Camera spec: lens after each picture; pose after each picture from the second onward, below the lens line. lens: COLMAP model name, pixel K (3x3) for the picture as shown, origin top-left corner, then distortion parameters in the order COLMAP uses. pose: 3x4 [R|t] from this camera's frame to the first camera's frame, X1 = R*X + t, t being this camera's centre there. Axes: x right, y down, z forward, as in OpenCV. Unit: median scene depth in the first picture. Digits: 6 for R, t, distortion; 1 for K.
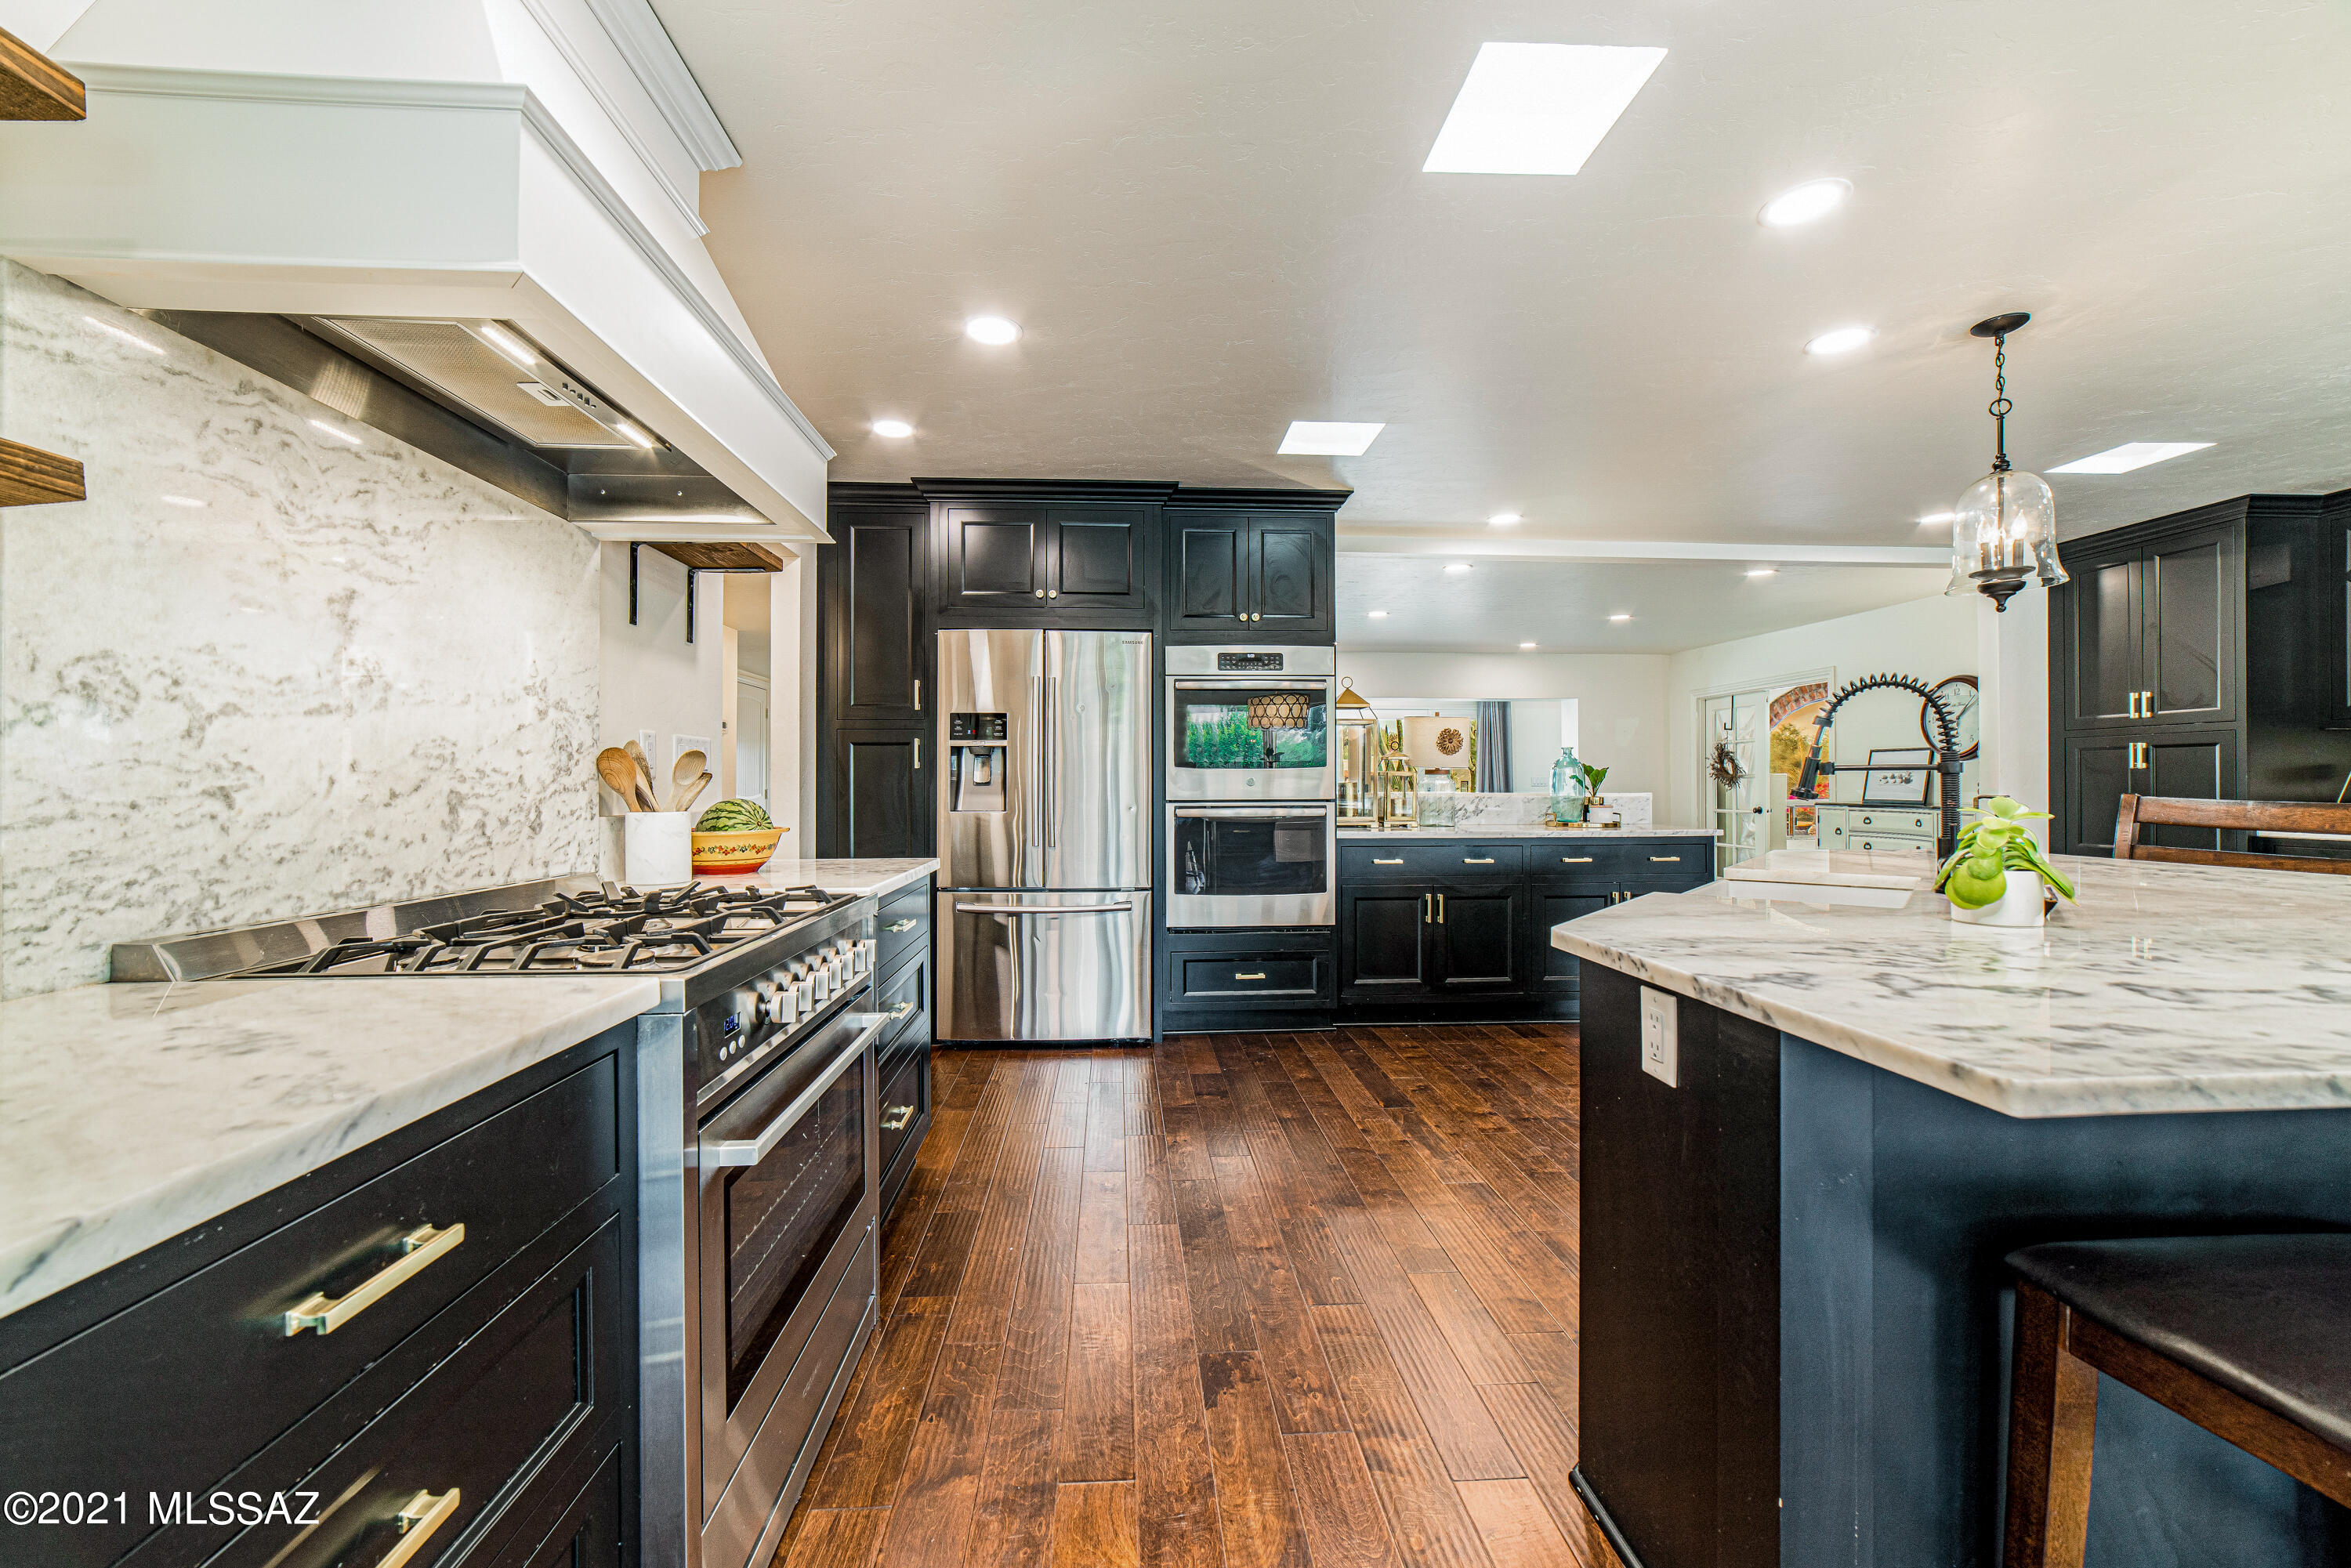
lens RADIAL K [[917.6, 0, 1157.3], [0, 917.6, 771.2], [0, 0, 1]] dist [-0.010206, 0.004128]
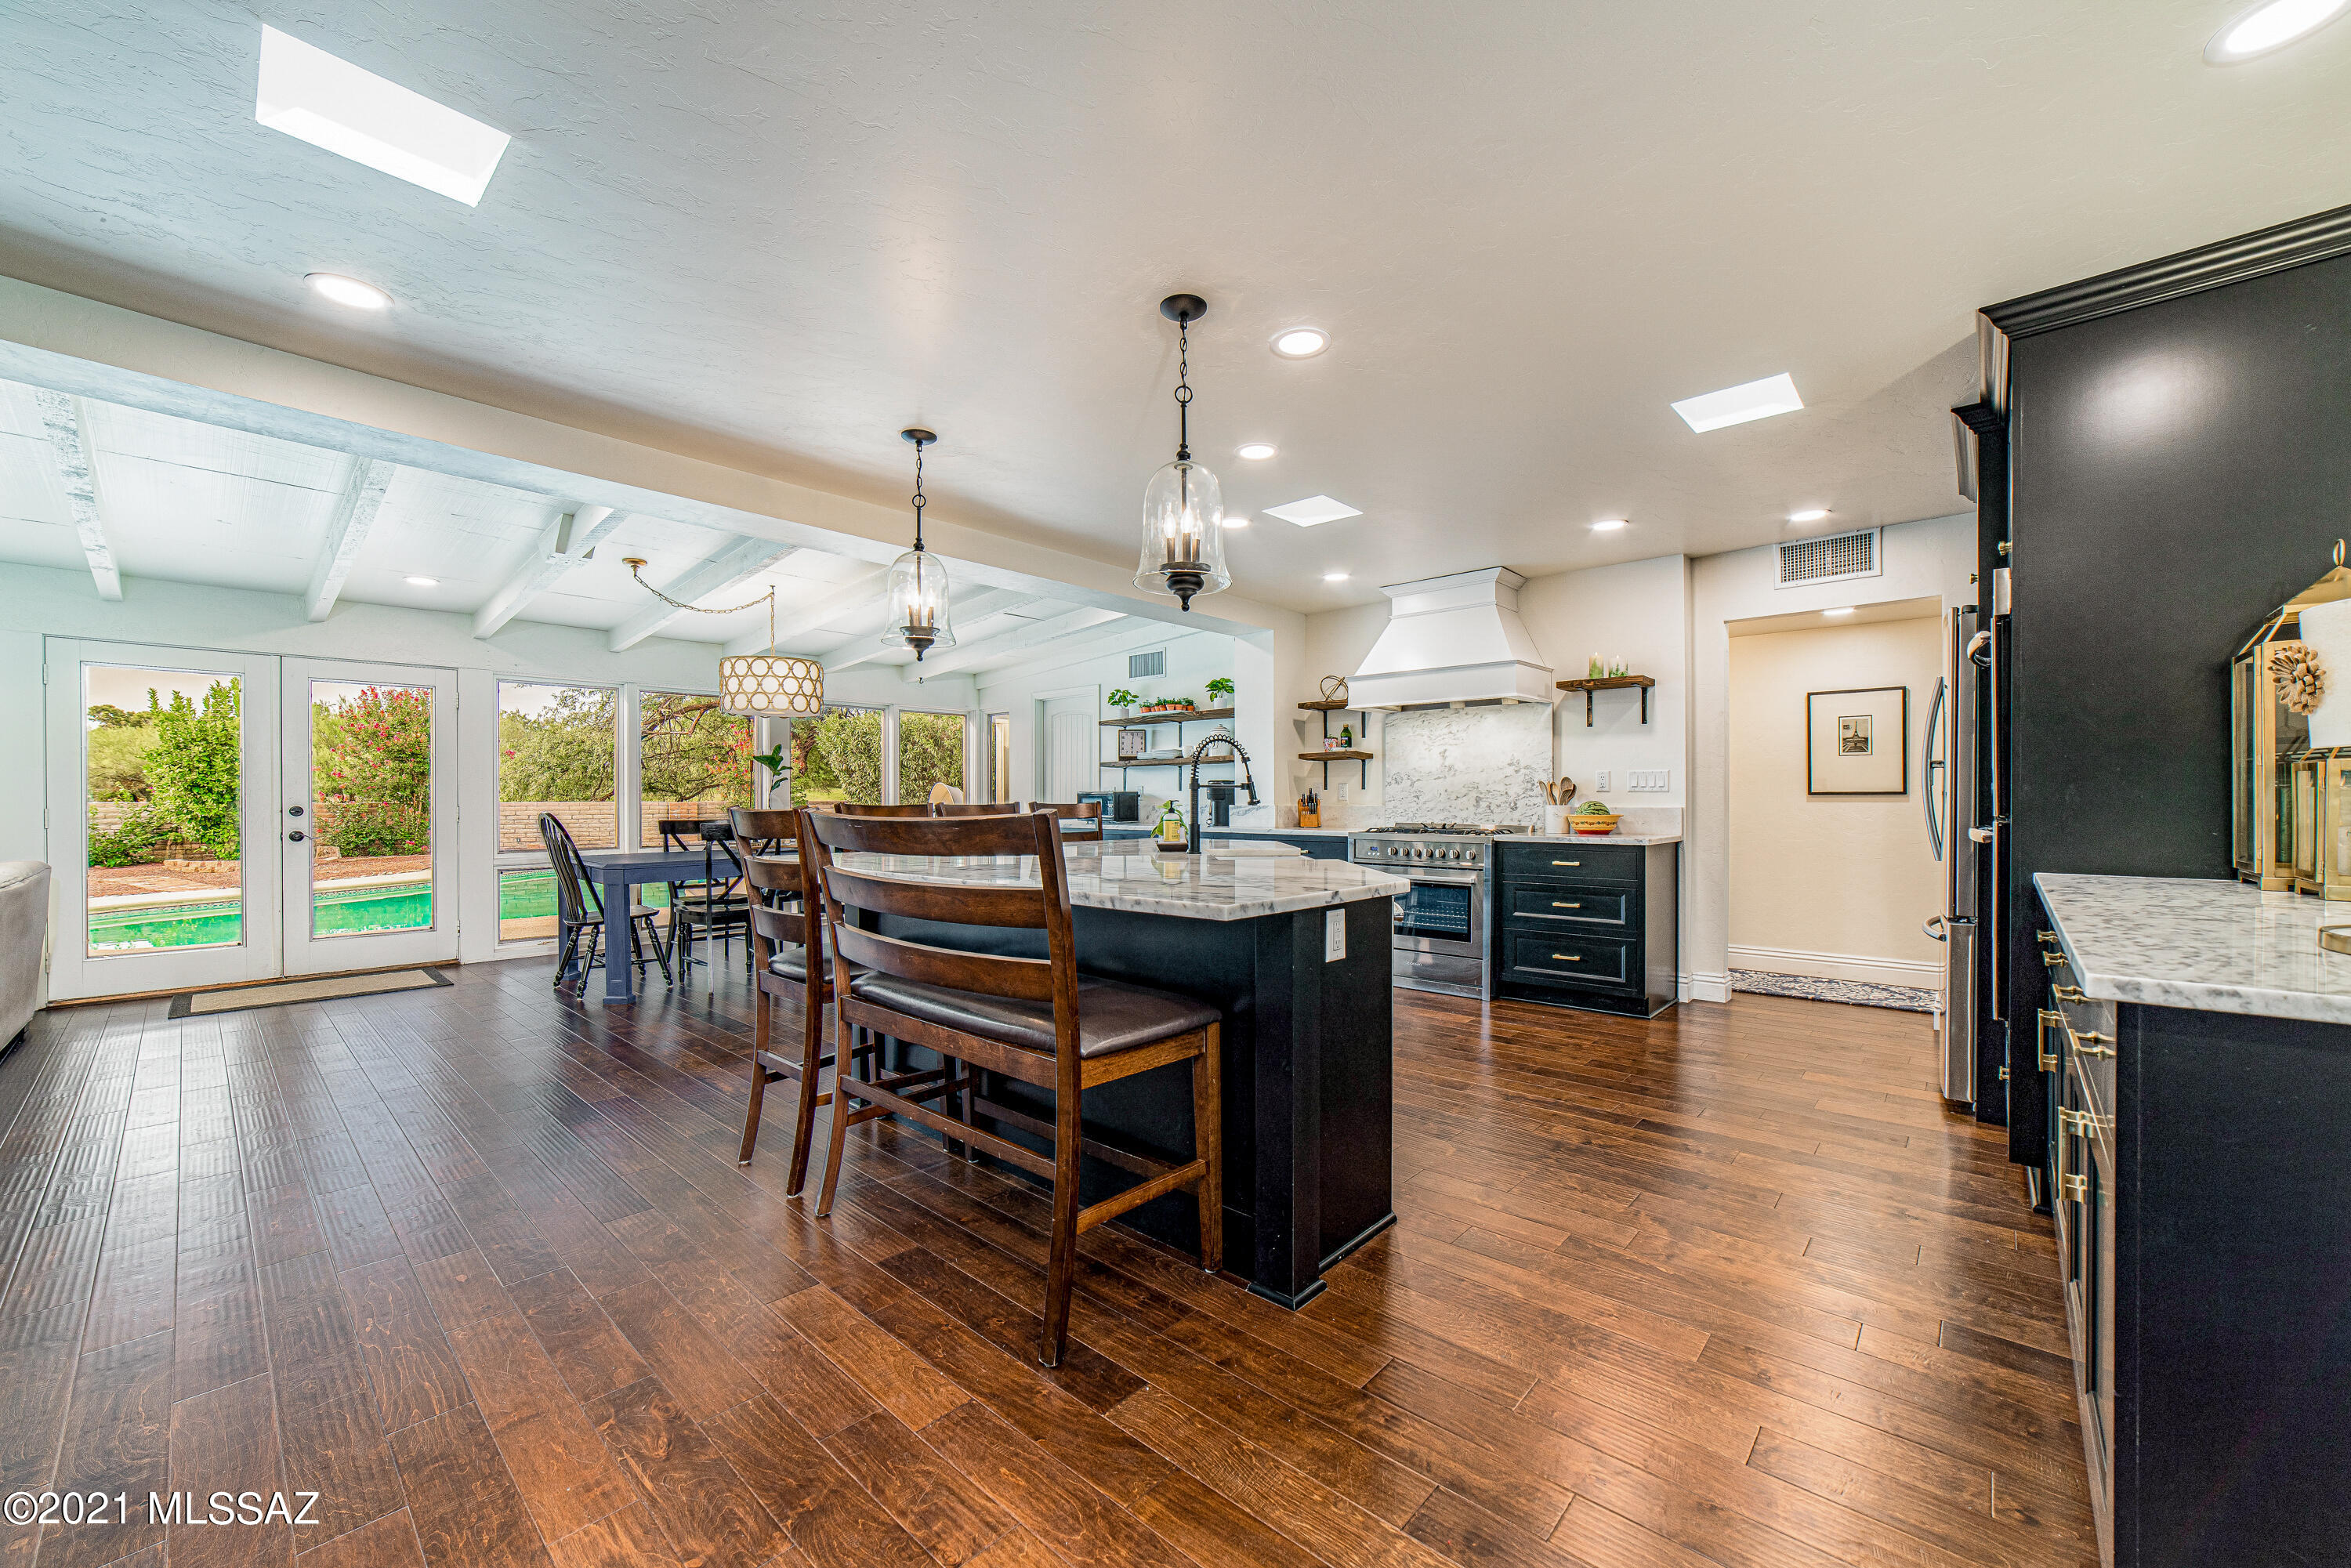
lens RADIAL K [[917.6, 0, 1176.6], [0, 917.6, 803.1], [0, 0, 1]] dist [-0.010206, 0.004128]
pose [[-0.709491, 0.006836, -0.704682, 1.023195], [0.012038, 0.999925, -0.002420, 0.016436], [0.704612, -0.010200, -0.709519, 1.061487]]
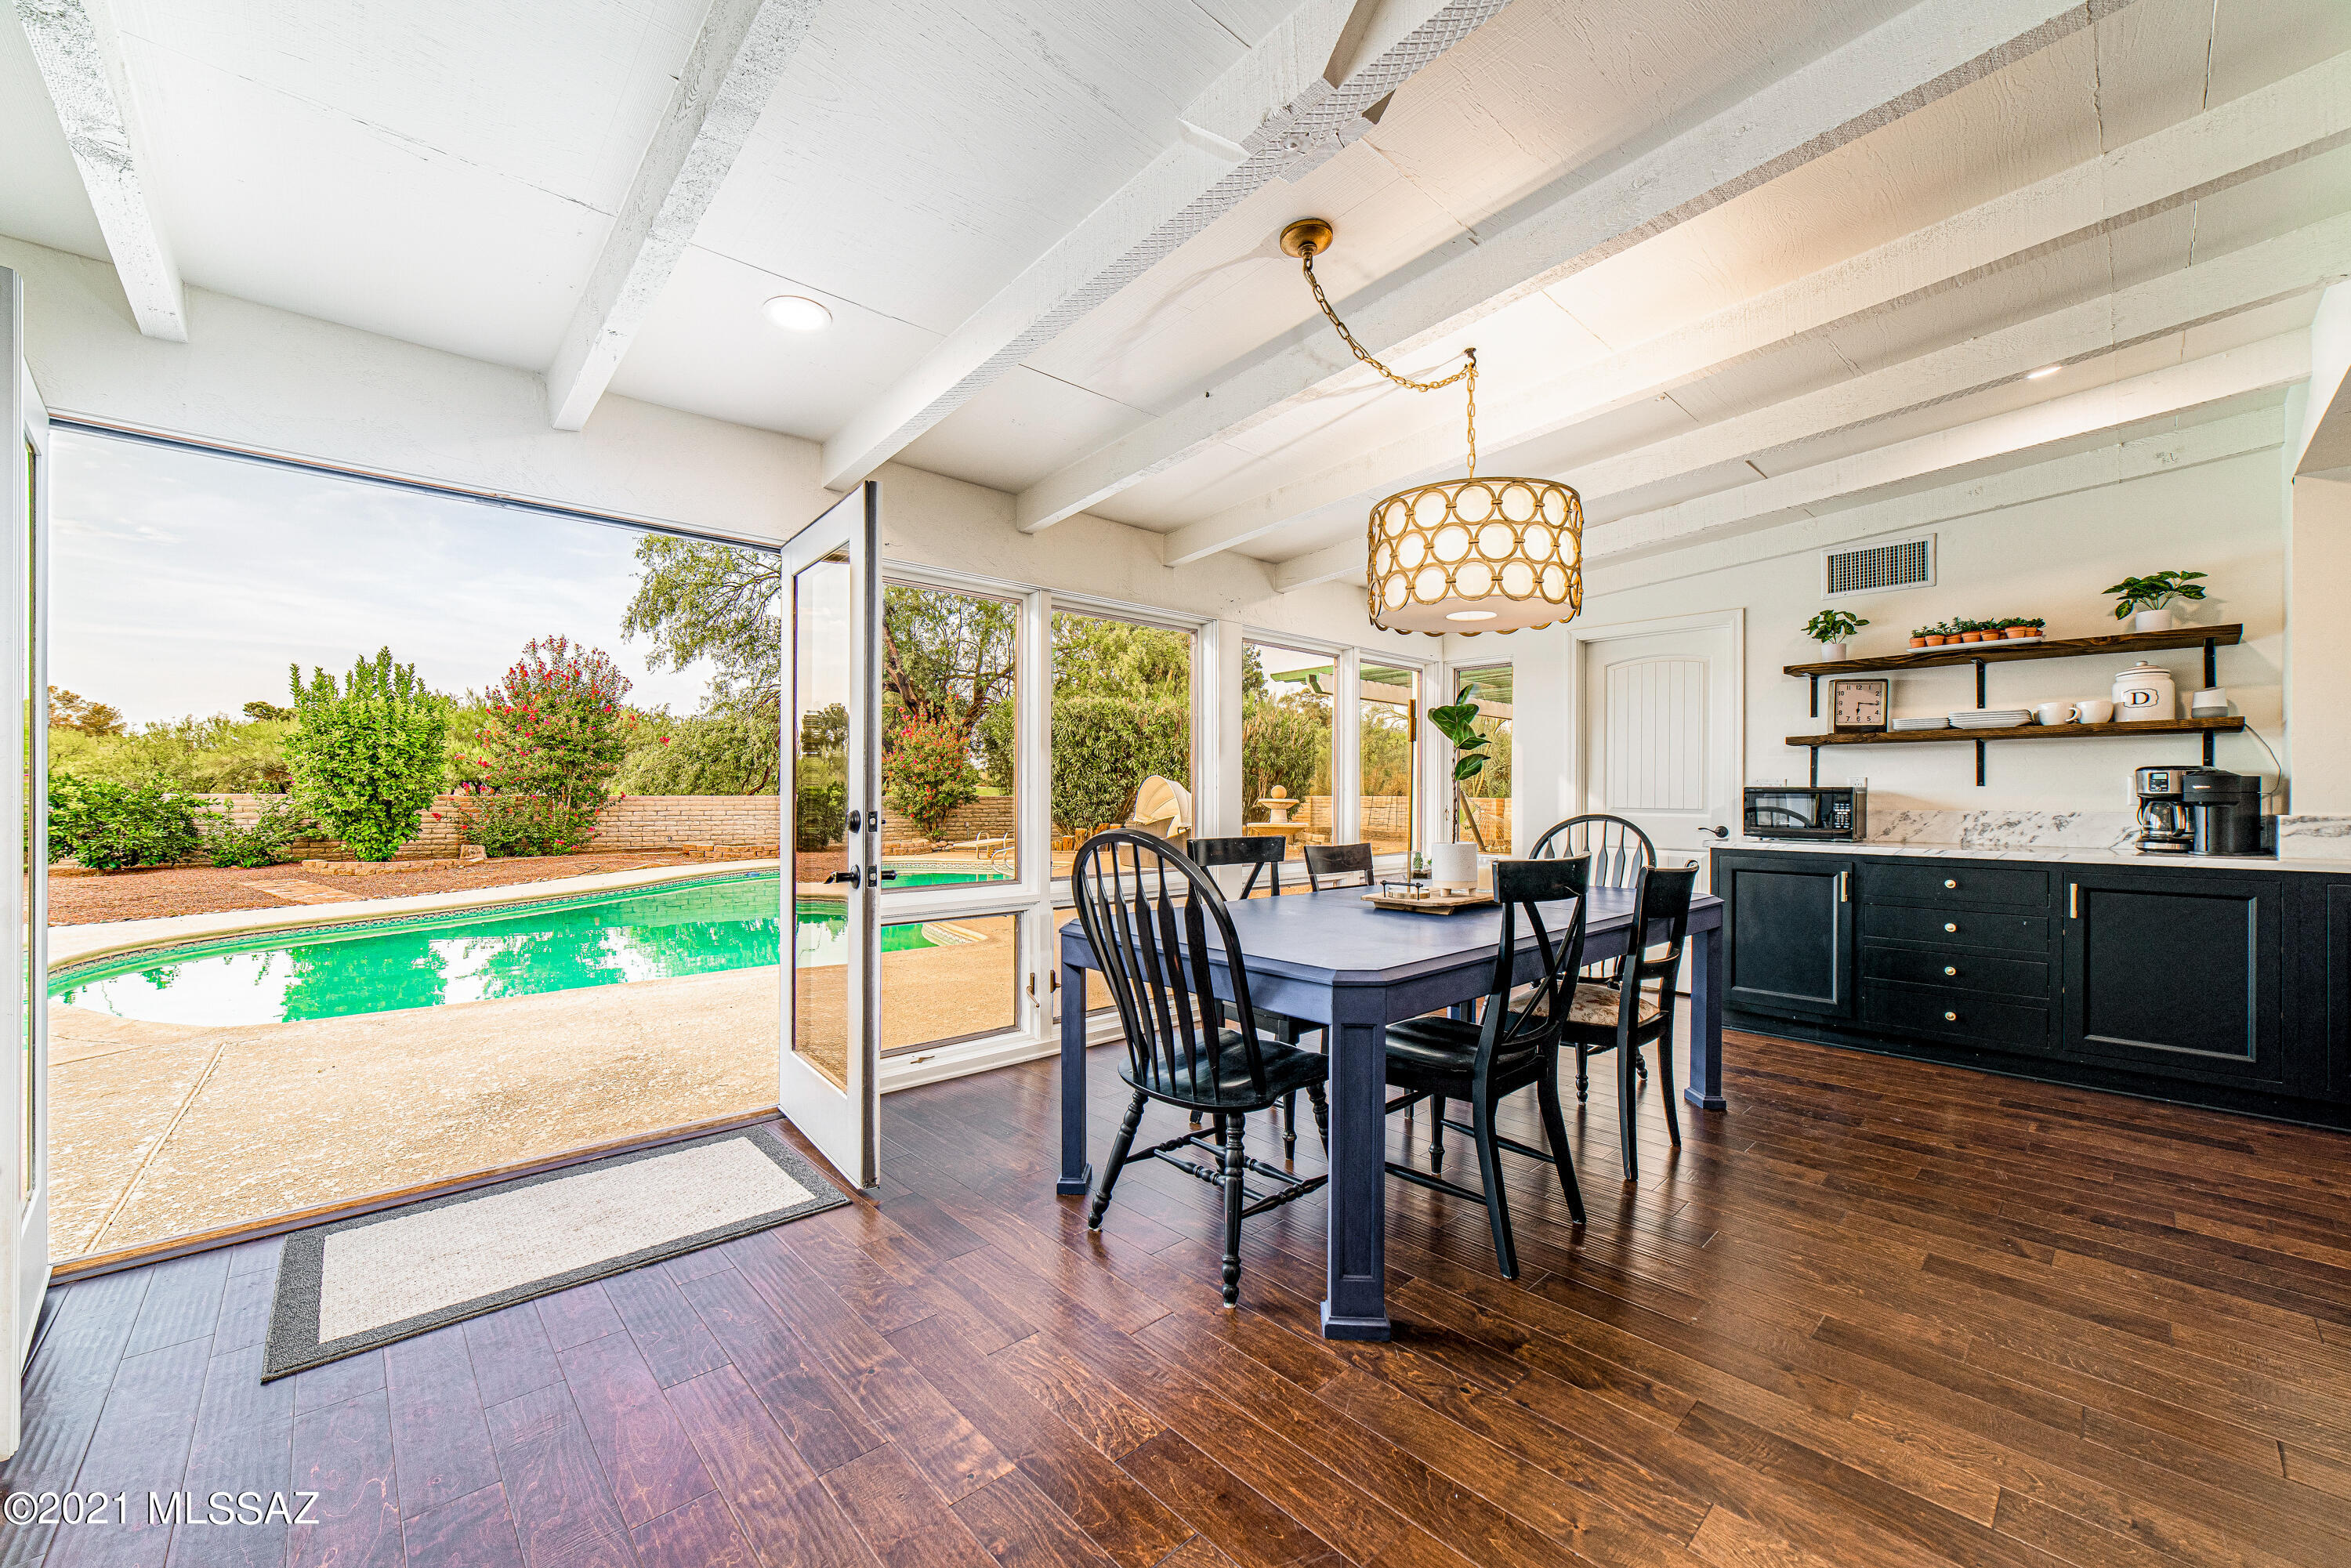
lens RADIAL K [[917.6, 0, 1184.5], [0, 917.6, 788.9], [0, 0, 1]] dist [-0.010206, 0.004128]
pose [[-0.758675, -0.003523, -0.651459, 1.069218], [0.006734, 0.999890, -0.013249, -0.001231], [0.651434, -0.014439, -0.758568, -0.047050]]
